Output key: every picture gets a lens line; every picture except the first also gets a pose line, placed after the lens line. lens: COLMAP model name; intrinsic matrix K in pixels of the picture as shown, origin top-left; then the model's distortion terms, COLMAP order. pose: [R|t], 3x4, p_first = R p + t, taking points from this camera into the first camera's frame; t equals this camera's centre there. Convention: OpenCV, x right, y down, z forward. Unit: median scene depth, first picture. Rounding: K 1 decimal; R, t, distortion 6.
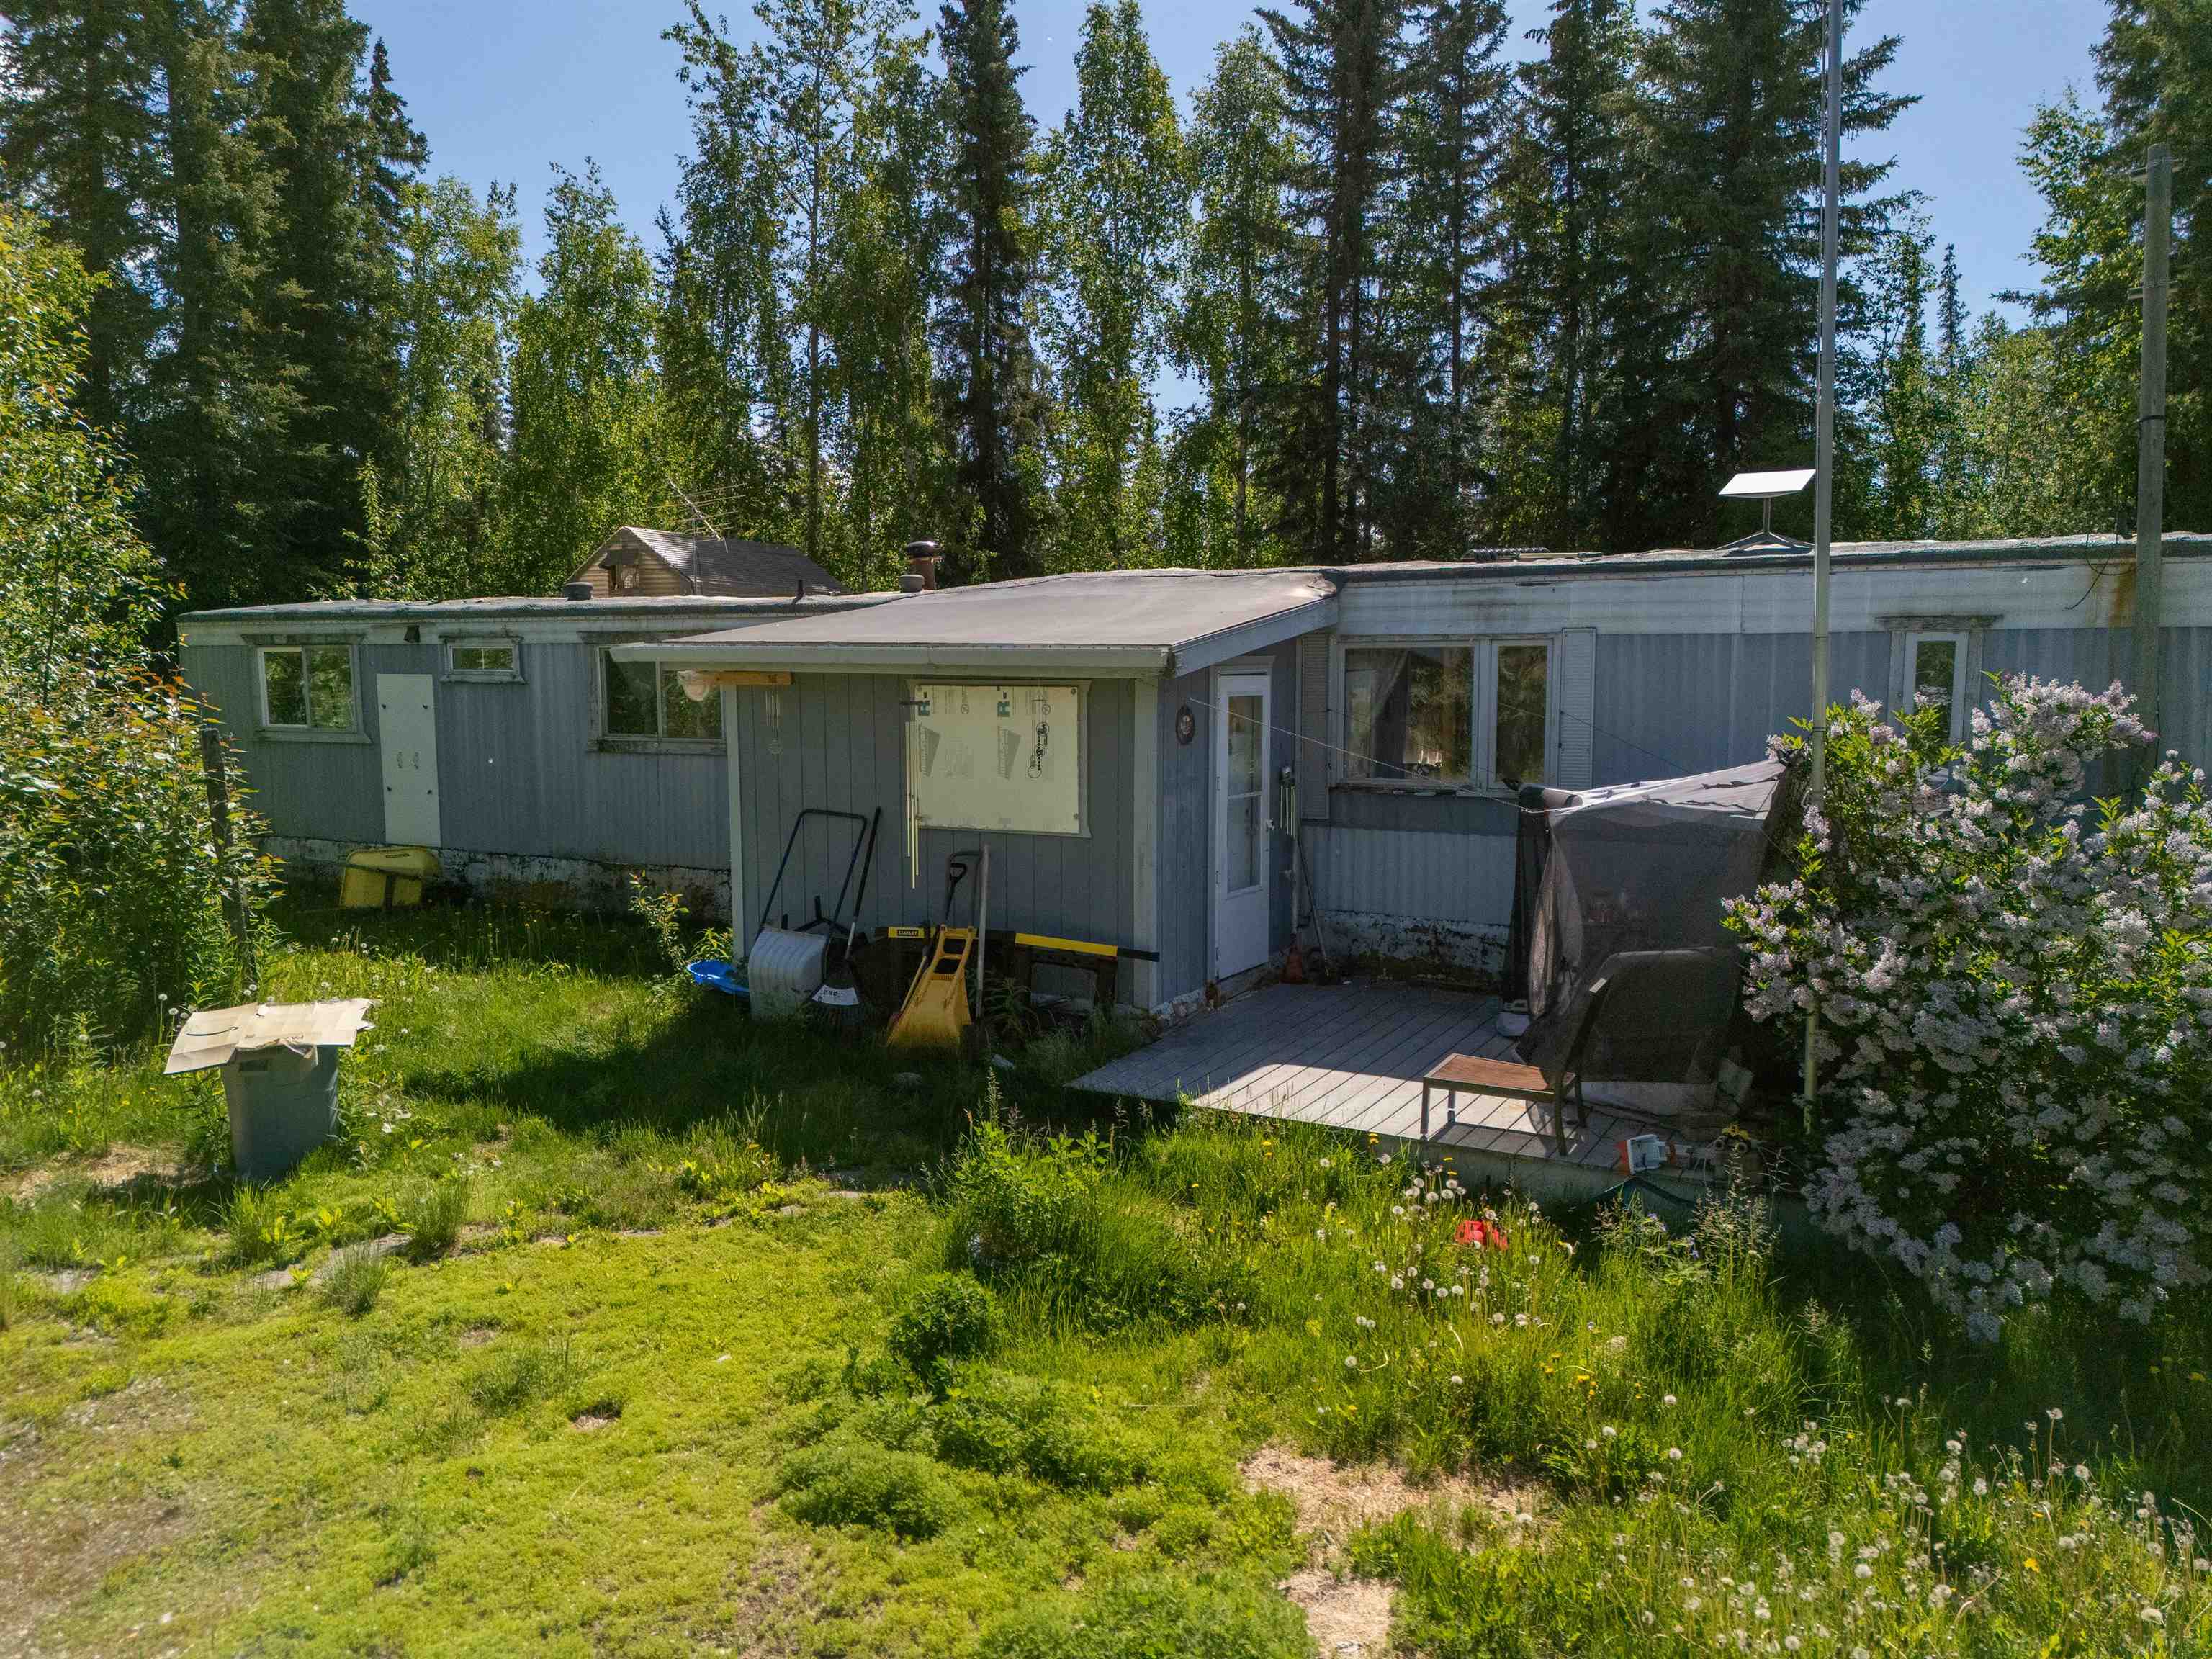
lens RADIAL K [[1621.7, 0, 1106.0], [0, 1621.7, 829.5], [0, 0, 1]] dist [0.067431, -0.040240]
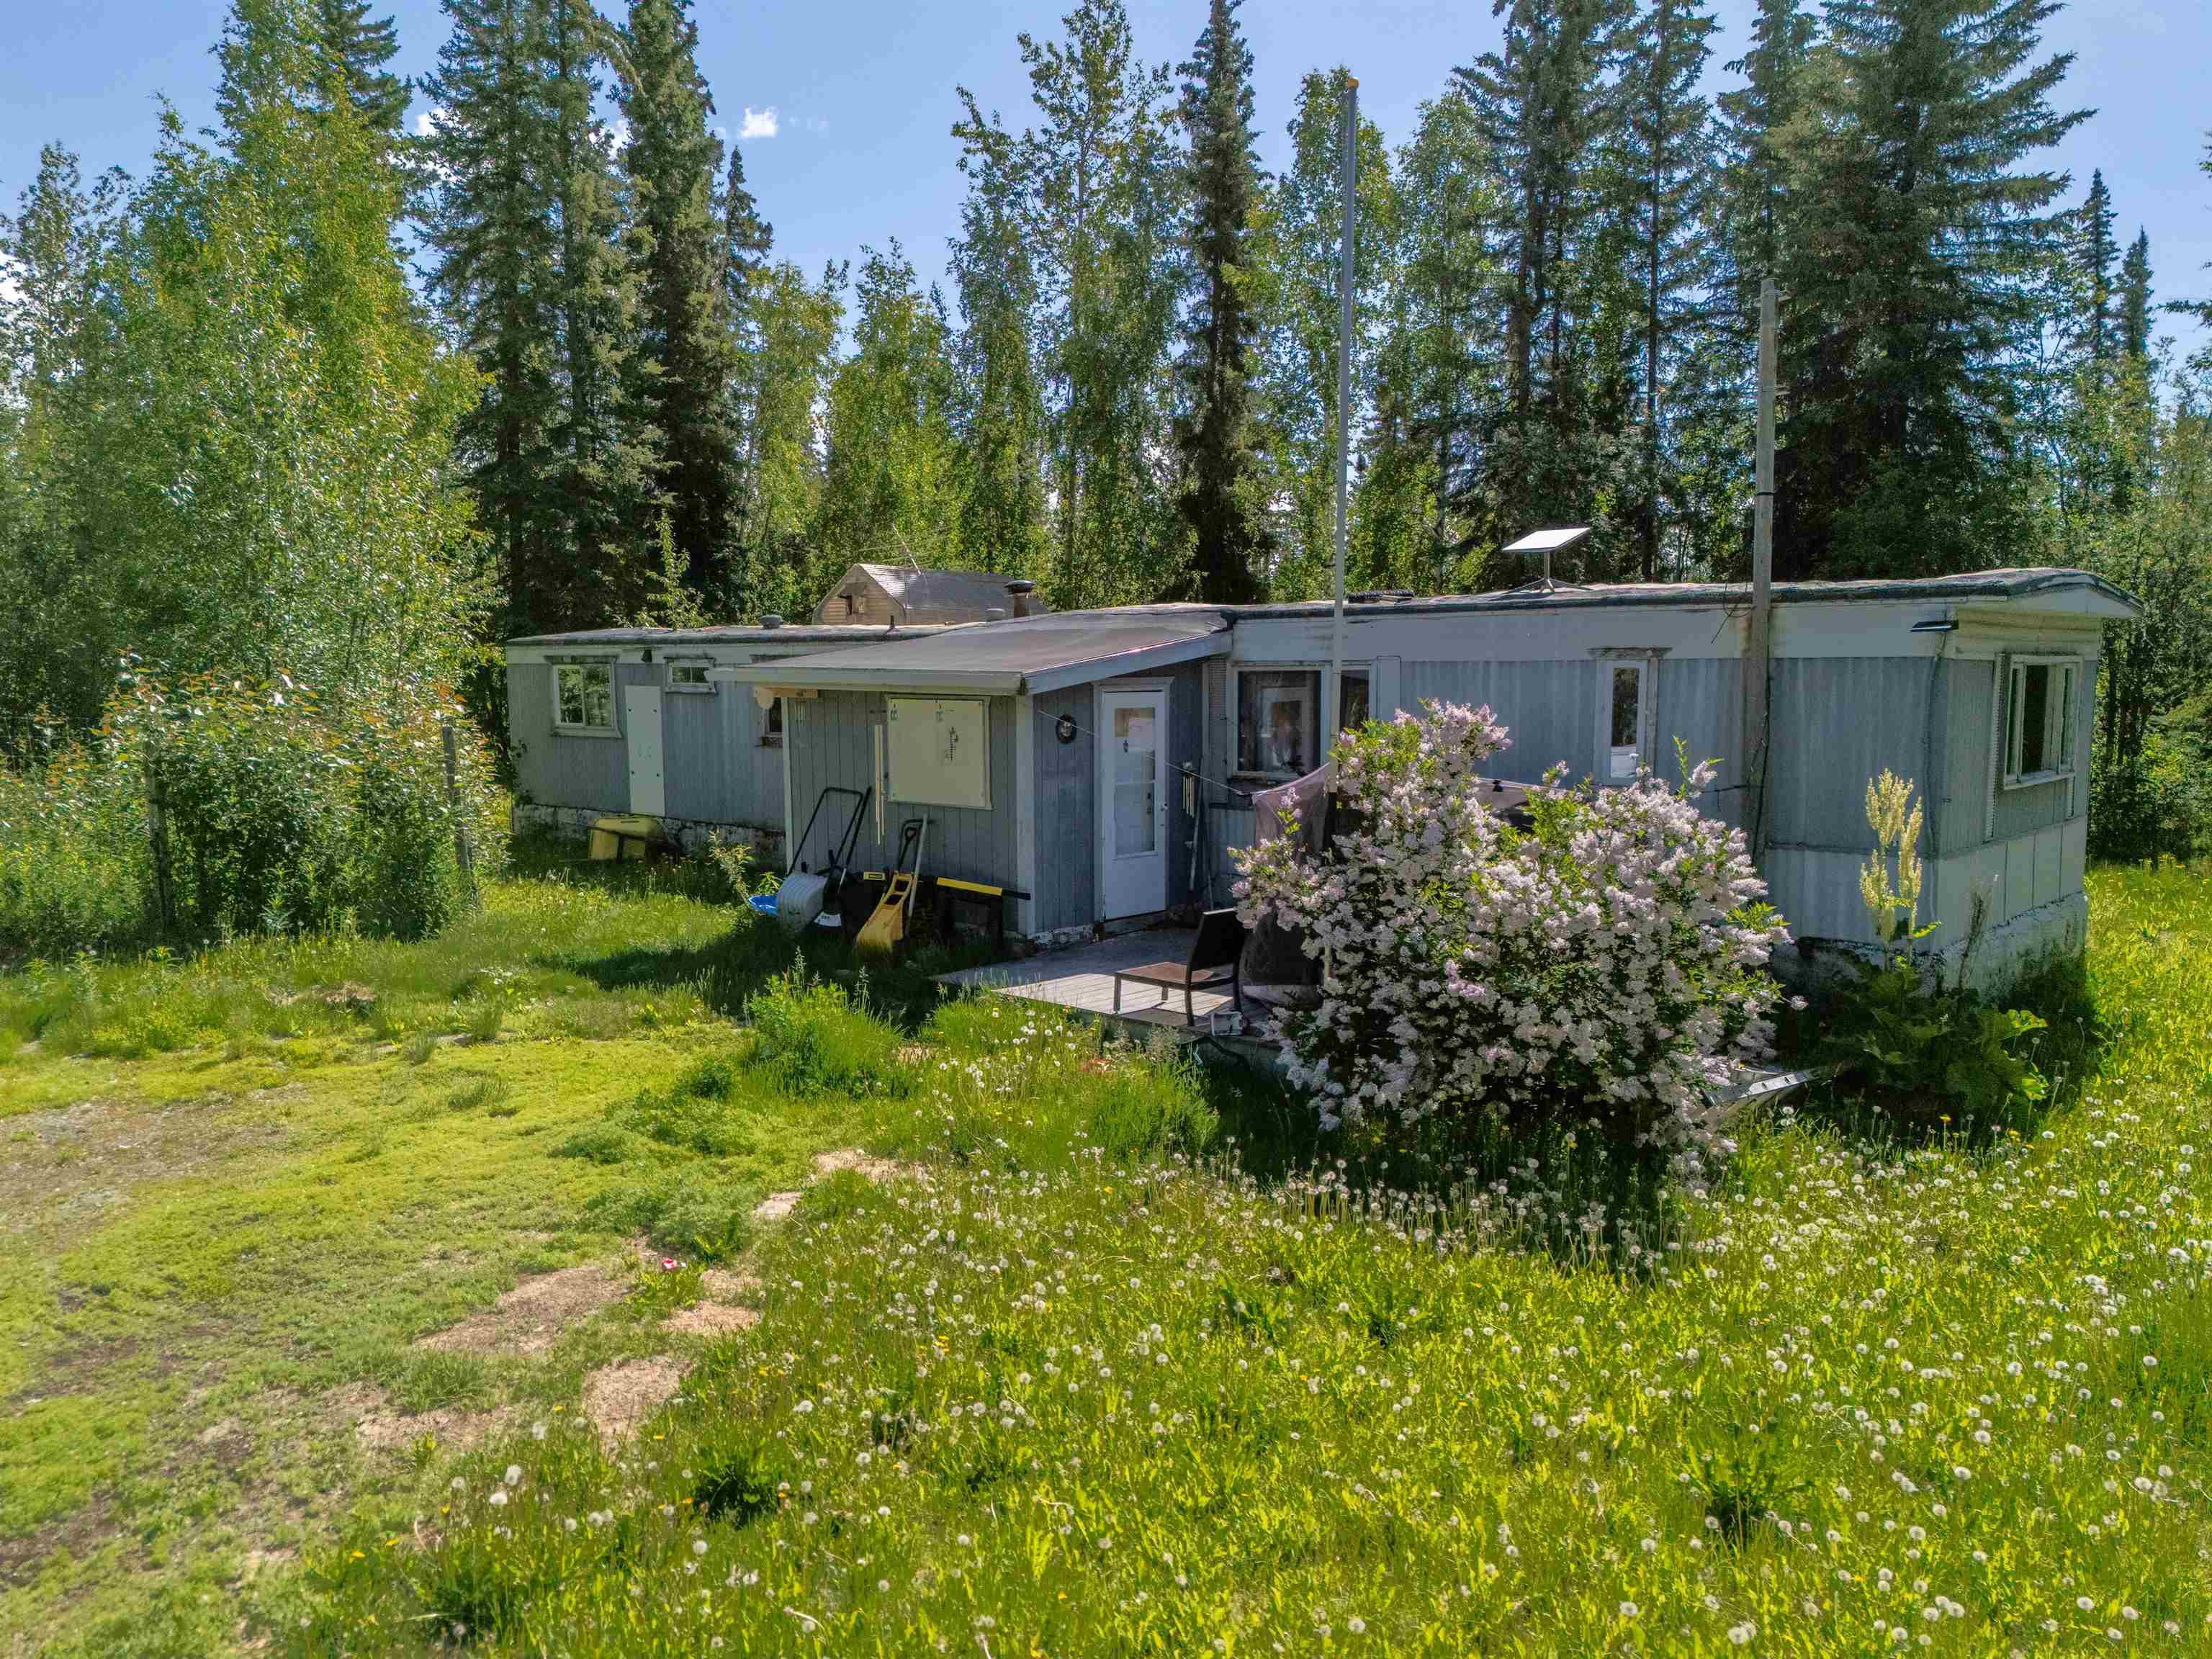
lens RADIAL K [[1621.7, 0, 1106.0], [0, 1621.7, 829.5], [0, 0, 1]] dist [0.067431, -0.040240]
pose [[0.972034, 0.022700, -0.233740, 0.132810], [-0.022989, 0.999735, 0.001490, 0.005697], [0.233712, 0.003925, 0.972298, -0.103970]]
